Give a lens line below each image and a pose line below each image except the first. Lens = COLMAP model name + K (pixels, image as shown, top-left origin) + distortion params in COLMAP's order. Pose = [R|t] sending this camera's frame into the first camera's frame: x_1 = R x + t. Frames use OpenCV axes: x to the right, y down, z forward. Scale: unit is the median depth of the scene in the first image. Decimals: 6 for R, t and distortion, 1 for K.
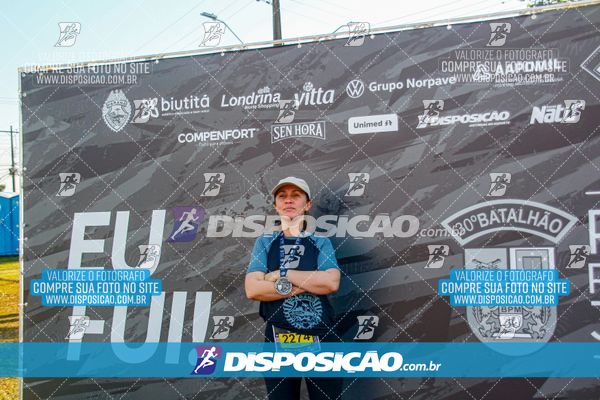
lens RADIAL K [[805.4, 0, 300.5], [0, 805.4, 202.8], [0, 0, 1]] dist [0.066638, 0.509325]
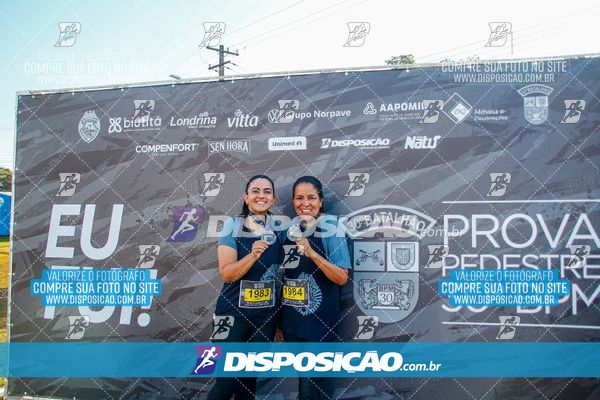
lens RADIAL K [[531.8, 0, 302.1], [0, 531.8, 198.8], [0, 0, 1]] dist [-0.125470, 0.184773]
pose [[0.991494, 0.034424, 0.125516, 0.009234], [-0.033045, 0.999369, -0.013052, 0.001303], [-0.125886, 0.008794, 0.992006, 0.146137]]
